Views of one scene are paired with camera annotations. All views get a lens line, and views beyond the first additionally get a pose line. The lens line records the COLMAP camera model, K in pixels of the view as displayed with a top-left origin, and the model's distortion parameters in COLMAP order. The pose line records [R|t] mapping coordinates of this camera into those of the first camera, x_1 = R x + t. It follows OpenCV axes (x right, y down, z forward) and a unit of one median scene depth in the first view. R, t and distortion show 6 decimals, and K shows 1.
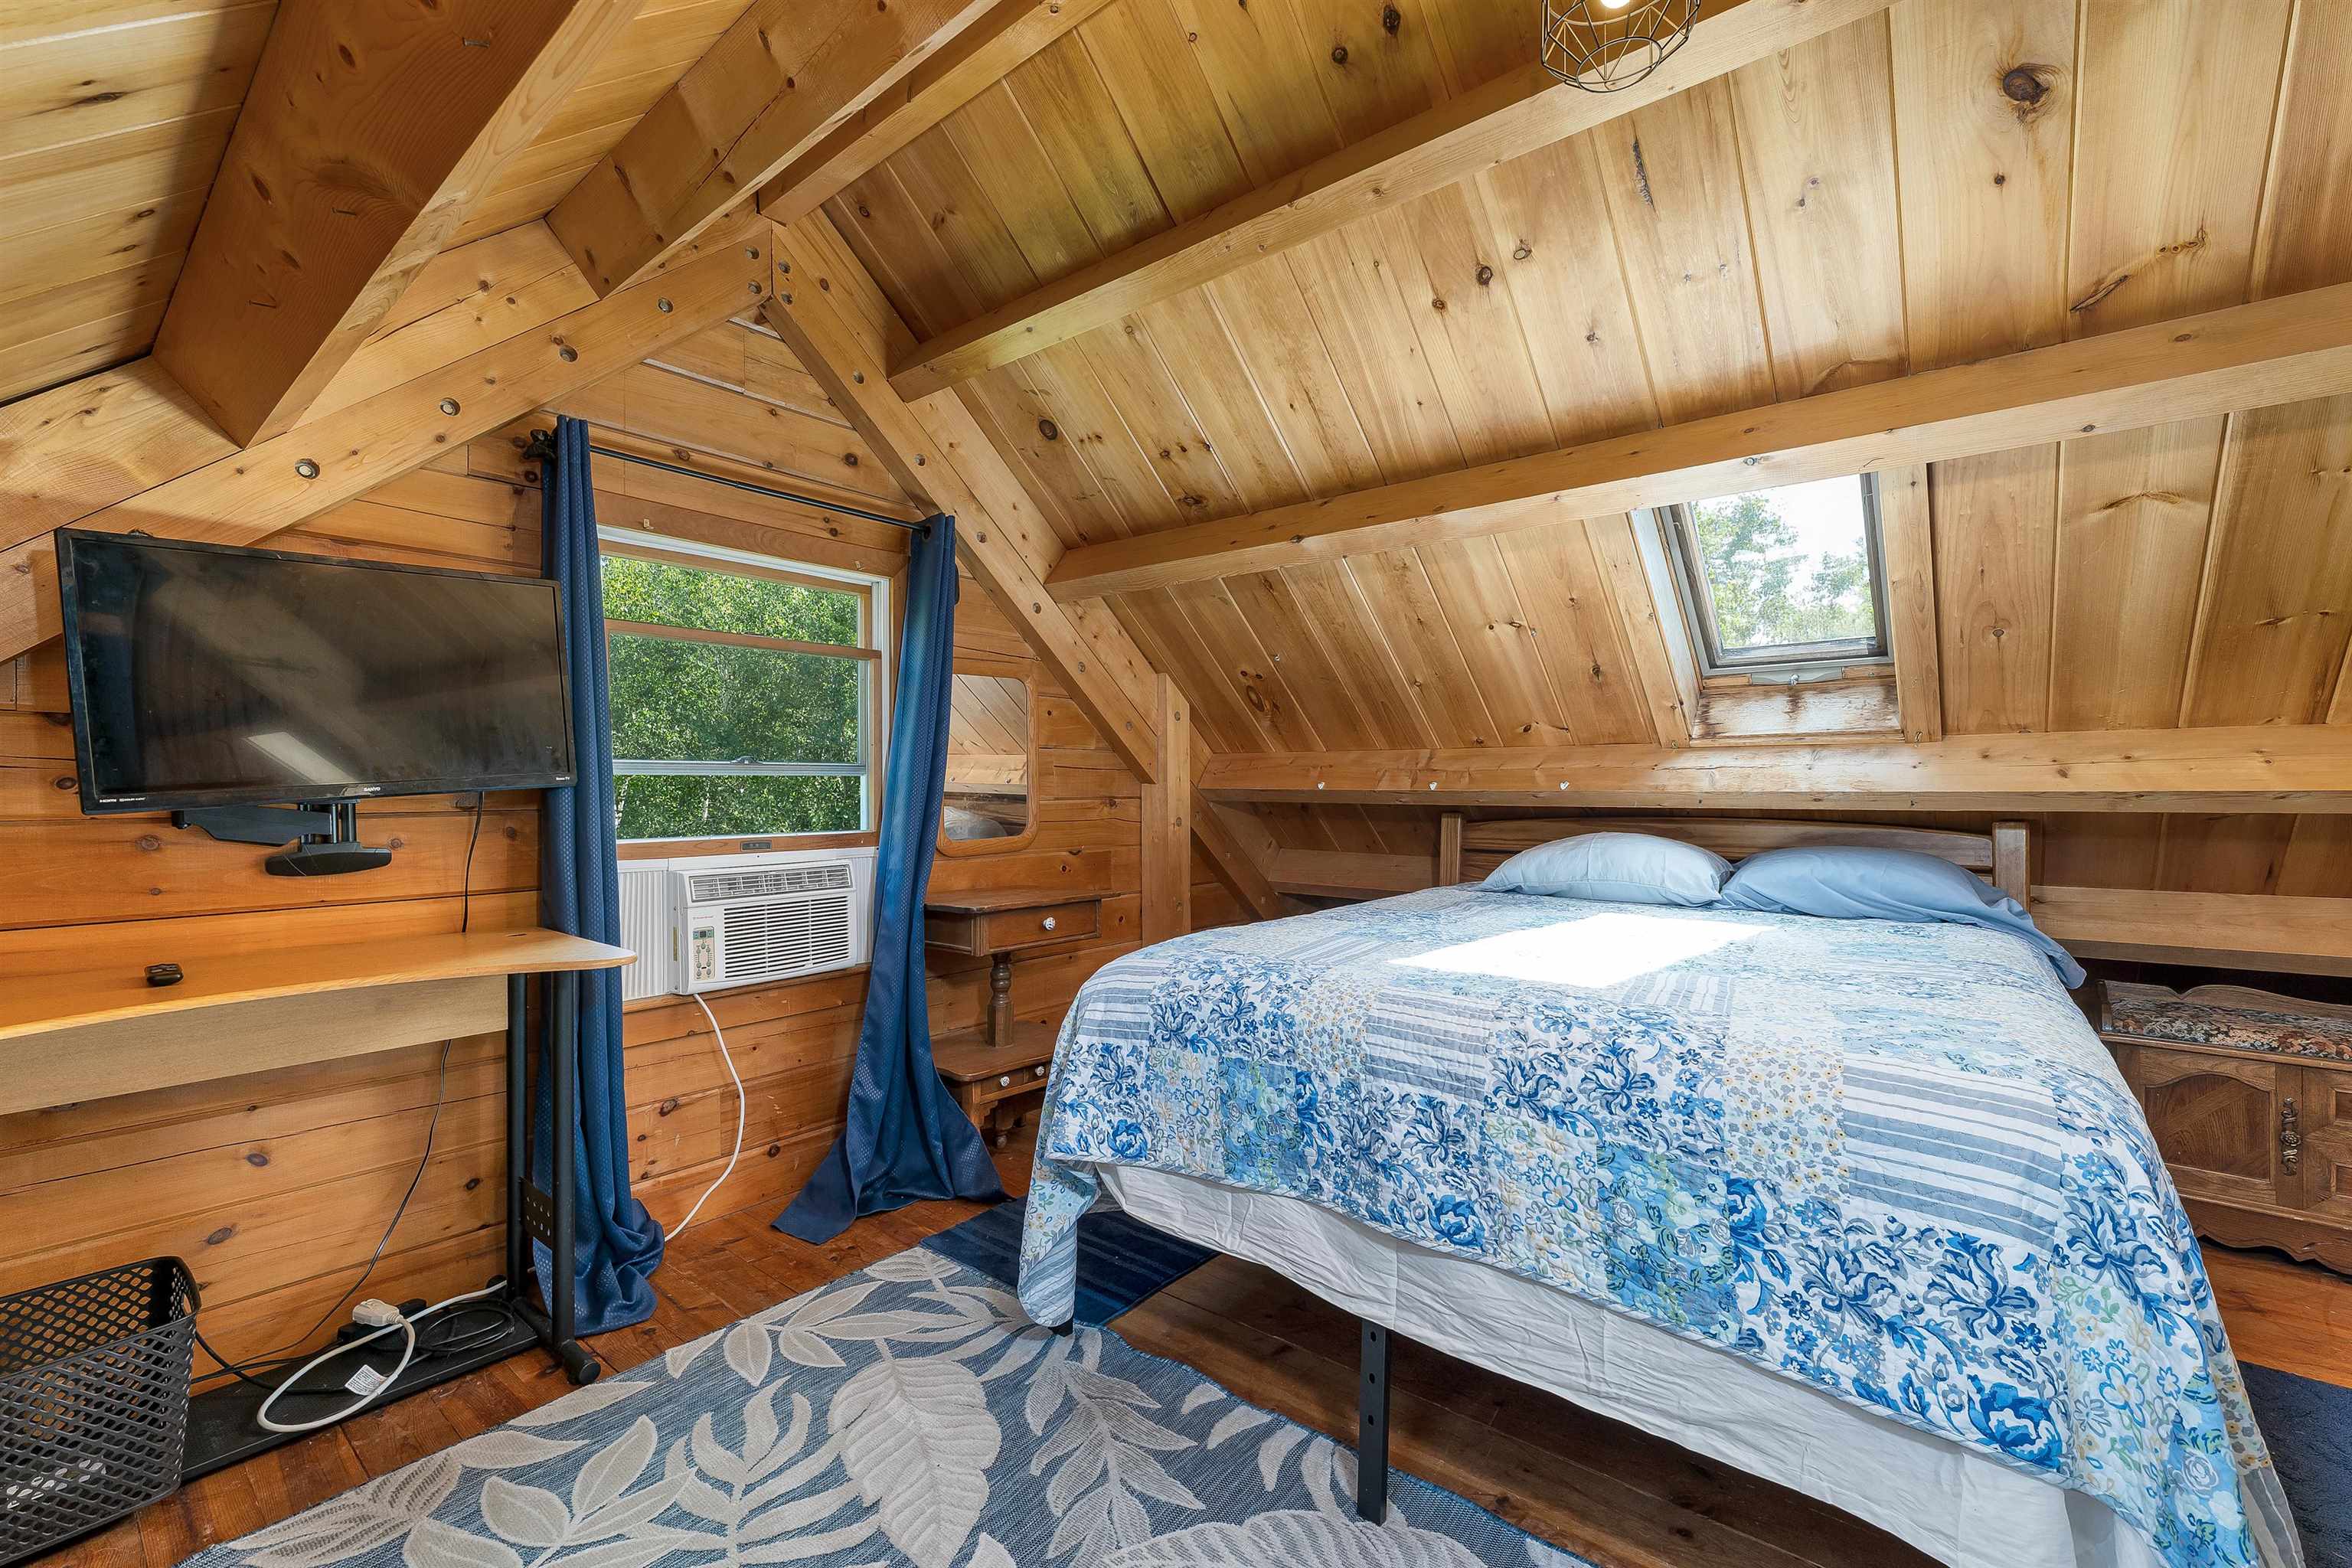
lens RADIAL K [[978.9, 0, 1157.1], [0, 978.9, 785.1], [0, 0, 1]] dist [-0.002414, -0.000219]
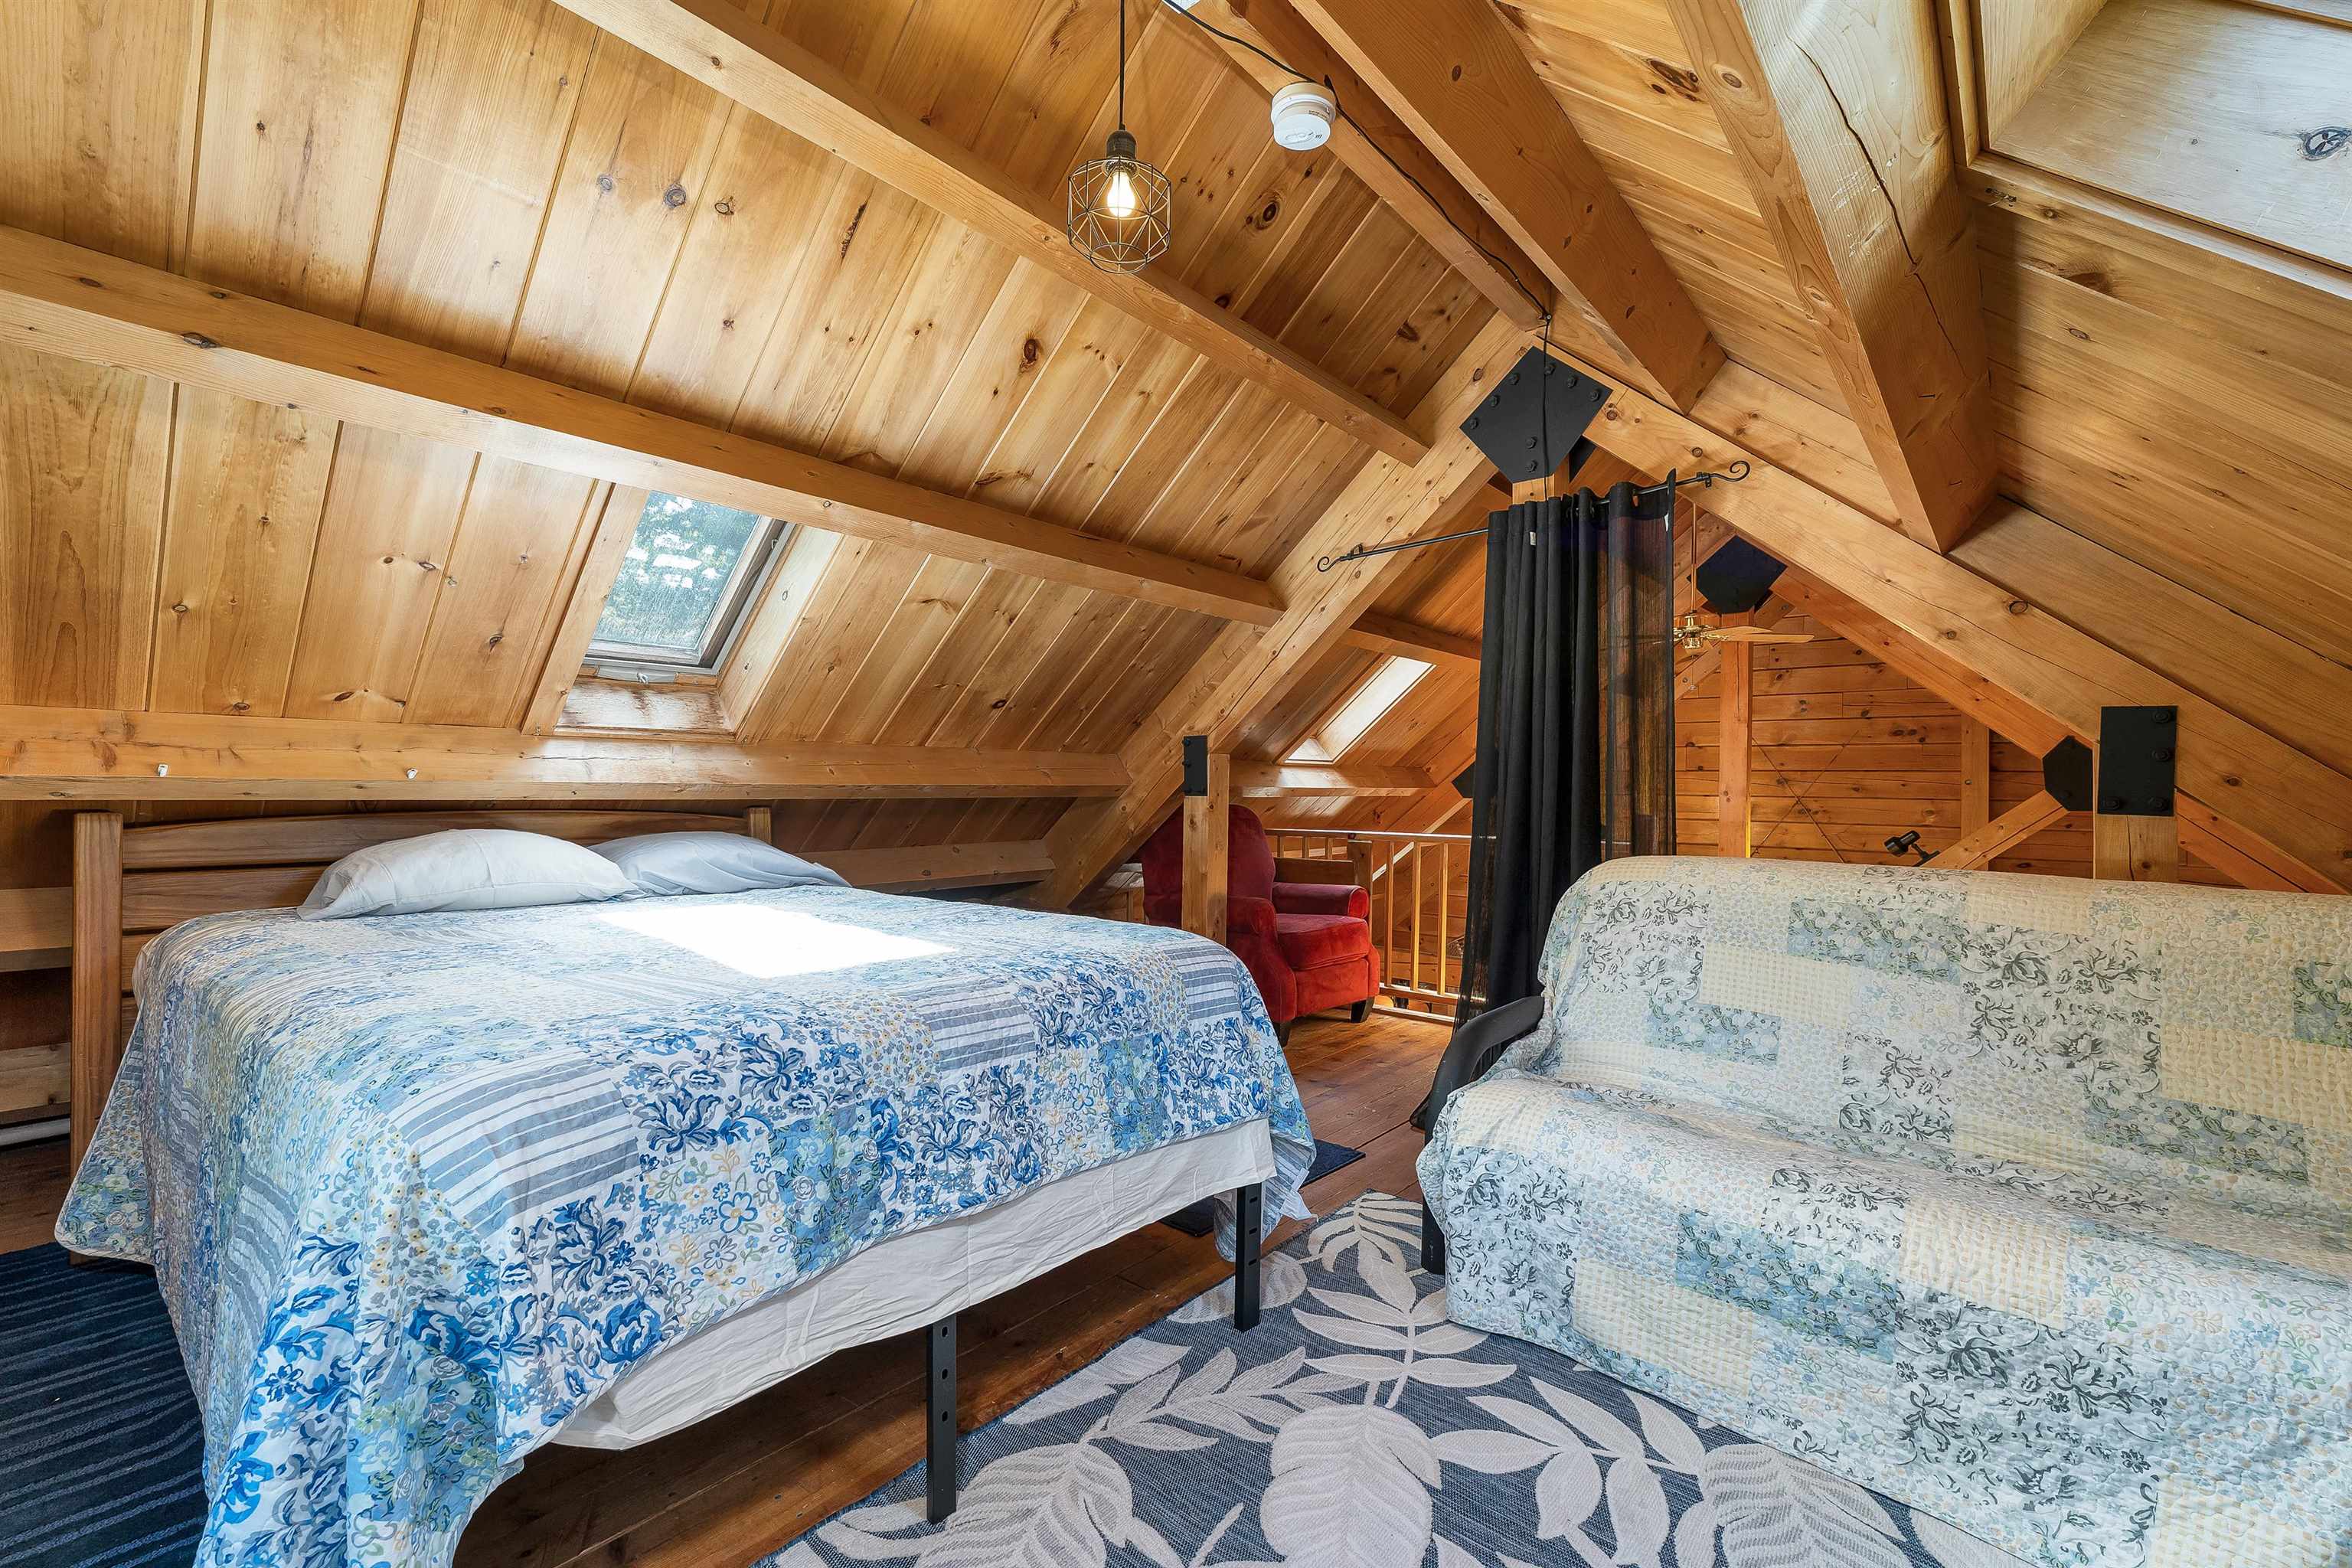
lens RADIAL K [[978.9, 0, 1157.1], [0, 978.9, 785.1], [0, 0, 1]] dist [-0.002414, -0.000219]
pose [[0.031985, 0.001708, 0.999487, -0.646182], [-0.015006, 0.999887, -0.001229, 0.004948], [-0.999376, -0.014959, 0.032007, 0.640674]]
